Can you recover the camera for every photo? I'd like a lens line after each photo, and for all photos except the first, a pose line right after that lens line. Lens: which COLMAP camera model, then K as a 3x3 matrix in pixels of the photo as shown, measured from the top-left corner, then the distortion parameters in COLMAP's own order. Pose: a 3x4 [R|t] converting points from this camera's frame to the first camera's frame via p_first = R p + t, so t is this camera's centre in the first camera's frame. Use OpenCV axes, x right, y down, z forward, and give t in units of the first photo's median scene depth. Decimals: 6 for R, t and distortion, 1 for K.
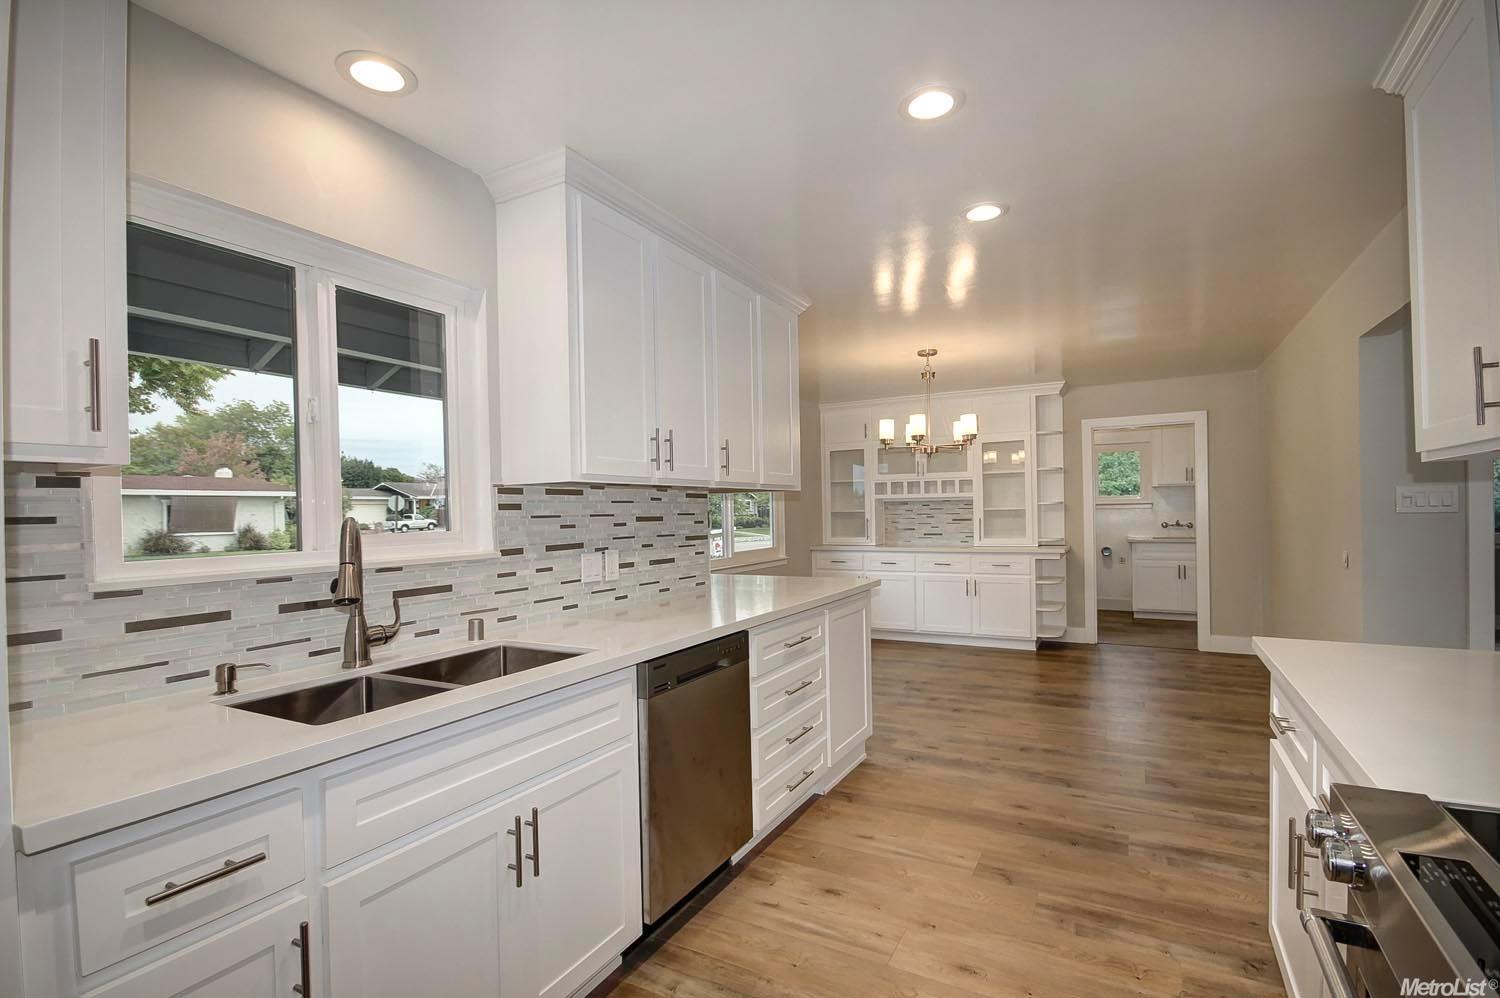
lens RADIAL K [[696.9, 0, 753.8], [0, 696.9, 512.9], [0, 0, 1]] dist [-0.002421, -0.003496]
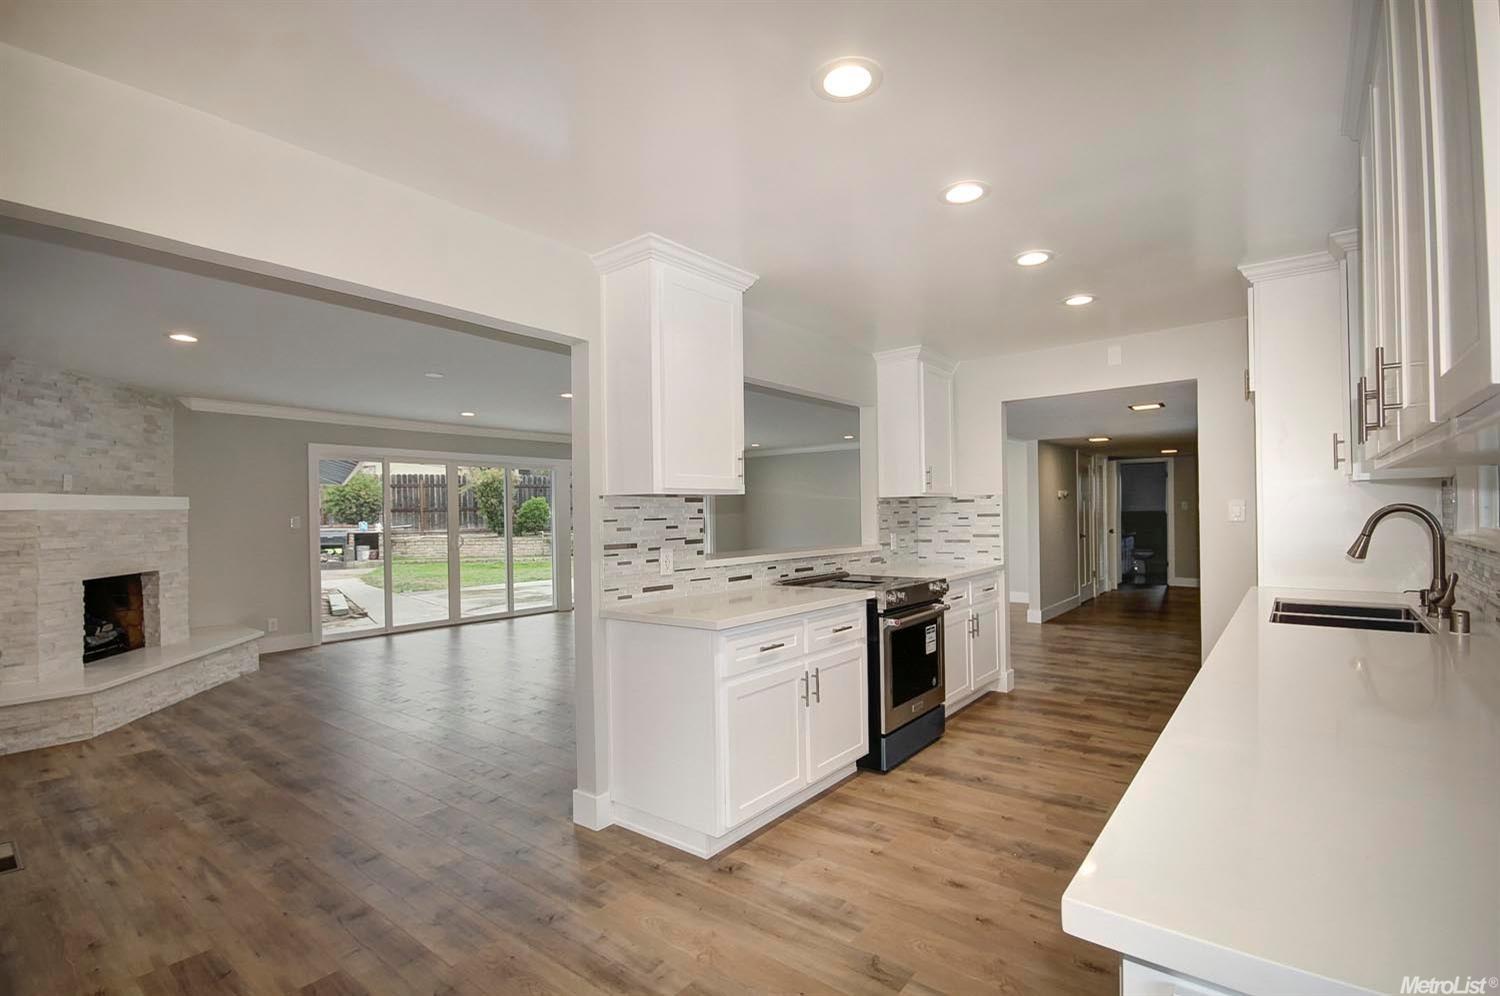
lens RADIAL K [[696.9, 0, 749.5], [0, 696.9, 513.9], [0, 0, 1]] dist [-0.002421, -0.003496]
pose [[-0.984572, 0.034672, 0.171509, 0.262204], [0.035376, 0.999374, 0.001053, -0.010965], [-0.171365, 0.007104, -0.985182, 1.374948]]
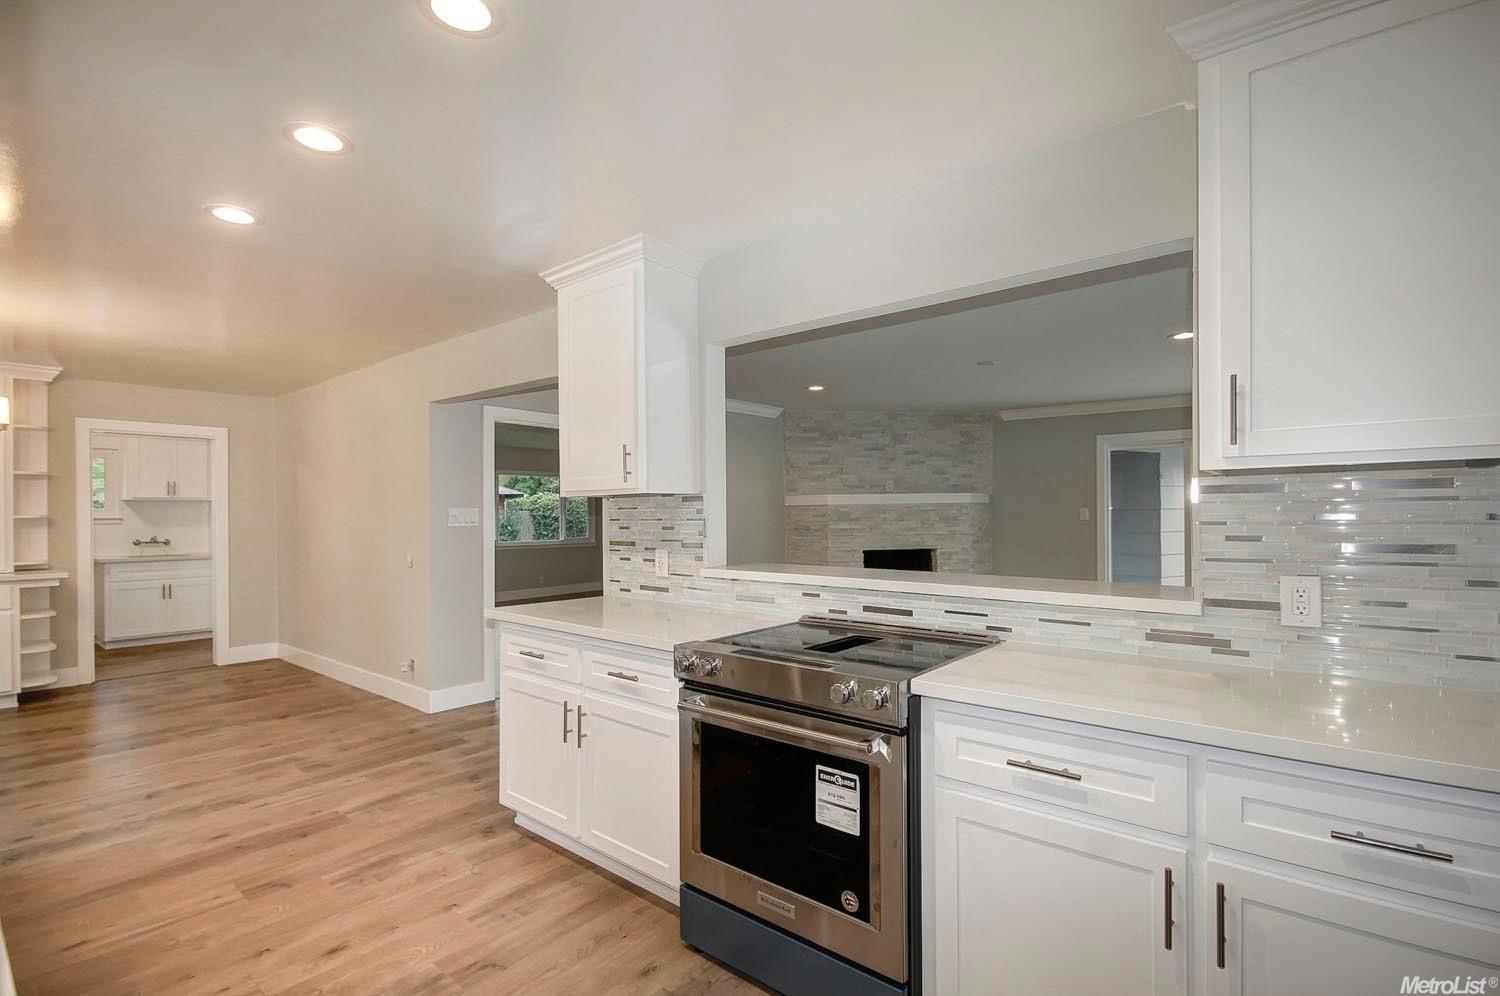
lens RADIAL K [[696.9, 0, 750.9], [0, 696.9, 507.4], [0, 0, 1]] dist [-0.002421, -0.003496]
pose [[0.190704, 0.026615, 0.981287, -0.386579], [0.005480, 0.999588, -0.028176, 0.004552], [-0.981632, 0.010750, 0.190480, 0.096319]]
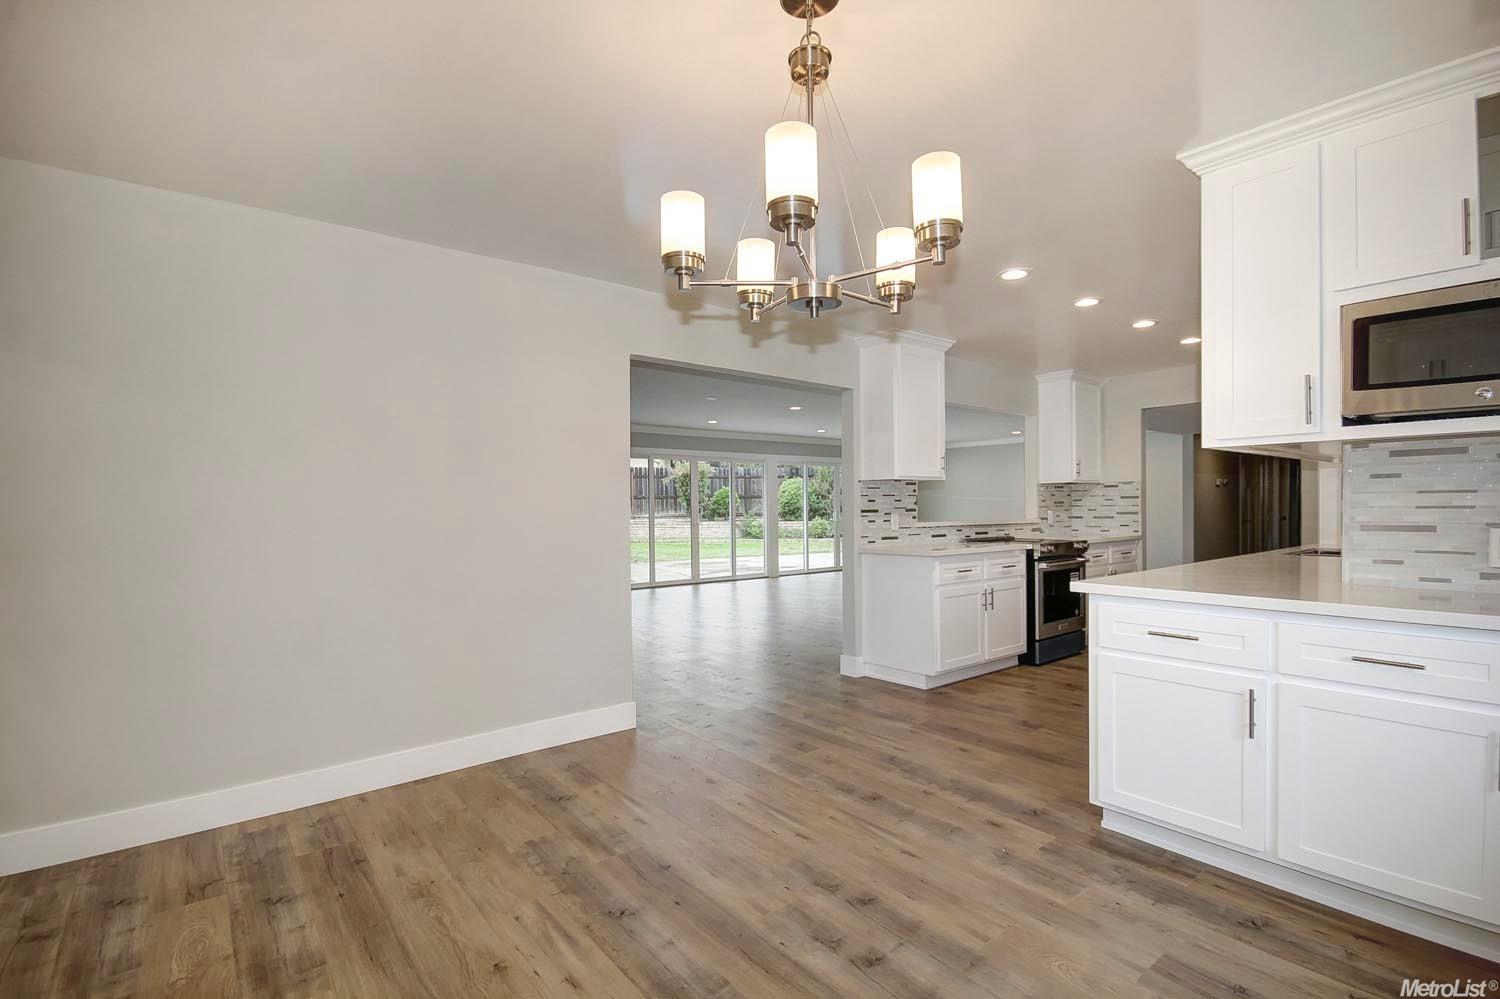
lens RADIAL K [[696.9, 0, 756.5], [0, 696.9, 514.2], [0, 0, 1]] dist [-0.002421, -0.003496]
pose [[-0.924922, 0.024004, 0.379398, 0.237390], [0.028915, 0.999556, 0.007250, 0.015860], [-0.379055, 0.017676, -0.925205, 2.019669]]
